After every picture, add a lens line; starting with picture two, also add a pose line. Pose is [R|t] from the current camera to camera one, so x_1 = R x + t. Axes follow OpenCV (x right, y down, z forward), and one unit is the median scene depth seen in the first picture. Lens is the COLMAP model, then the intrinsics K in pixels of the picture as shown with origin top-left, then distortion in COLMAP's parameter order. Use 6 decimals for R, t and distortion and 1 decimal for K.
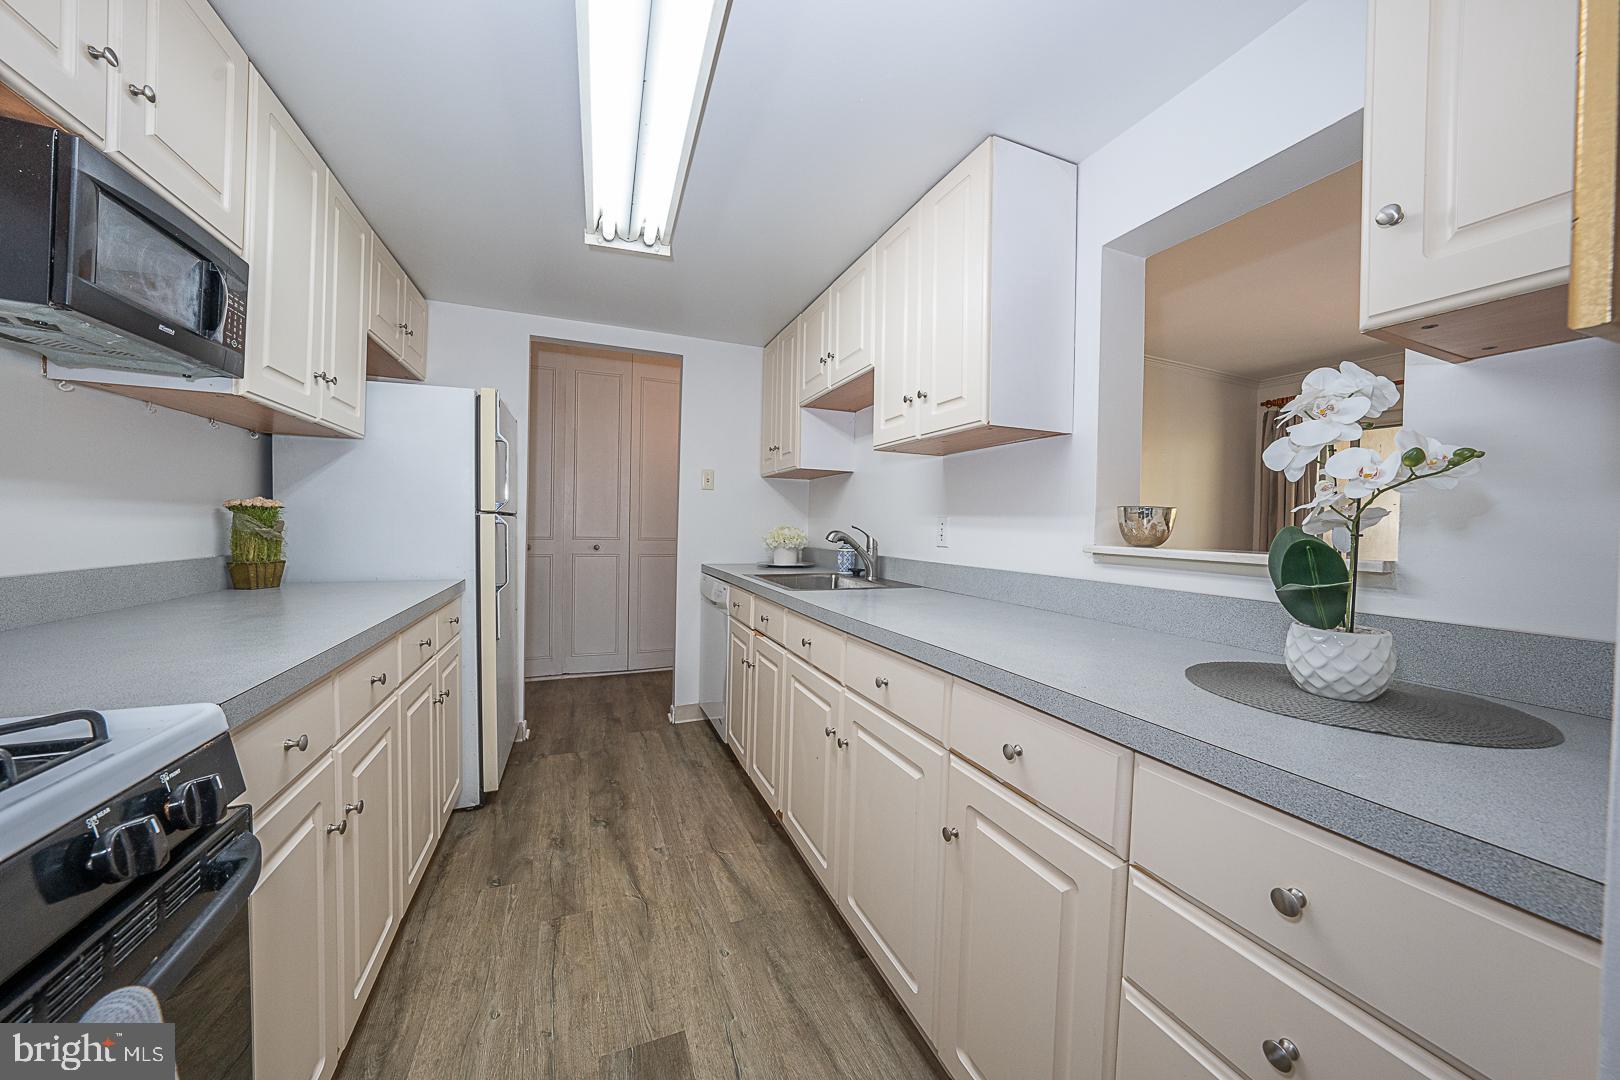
lens RADIAL K [[554.4, 0, 805.2], [0, 554.4, 534.2], [0, 0, 1]] dist [-0.016122, 0.000593]
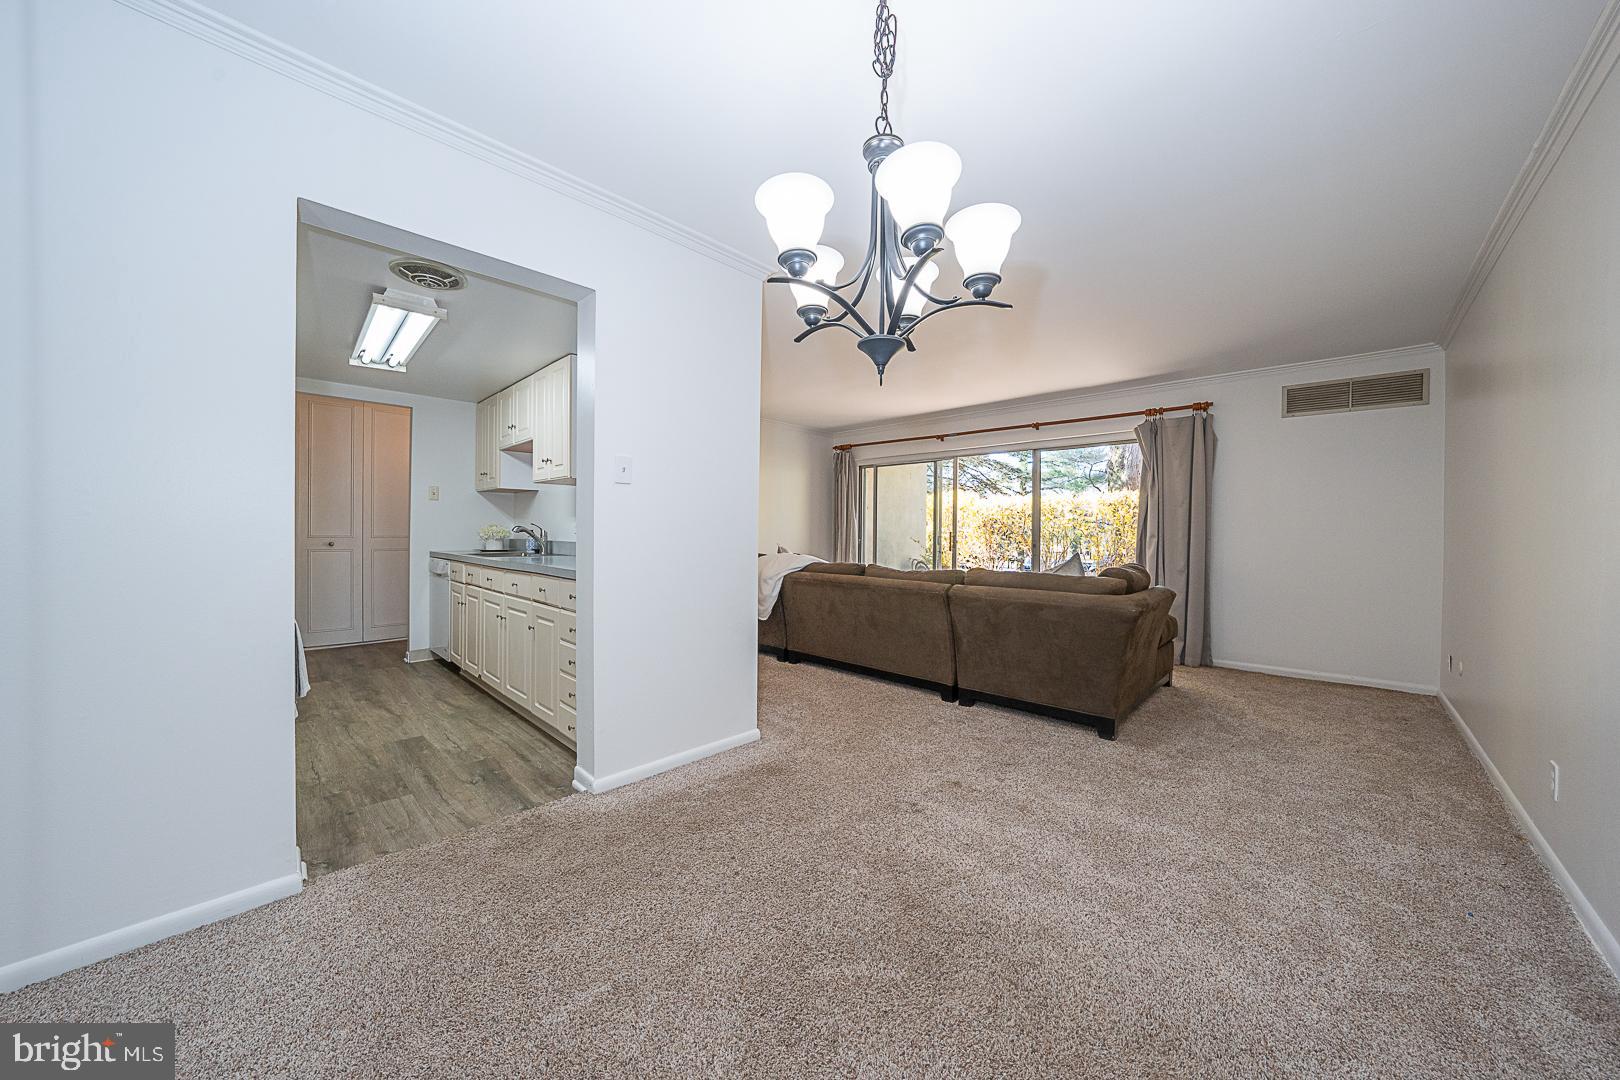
lens RADIAL K [[554.4, 0, 798.1], [0, 554.4, 536.1], [0, 0, 1]] dist [-0.016122, 0.000593]
pose [[0.920349, -0.014707, 0.390823, 0.166041], [0.015621, 0.999878, 0.000840, 0.033432], [-0.390787, 0.005331, 0.920466, -0.850227]]
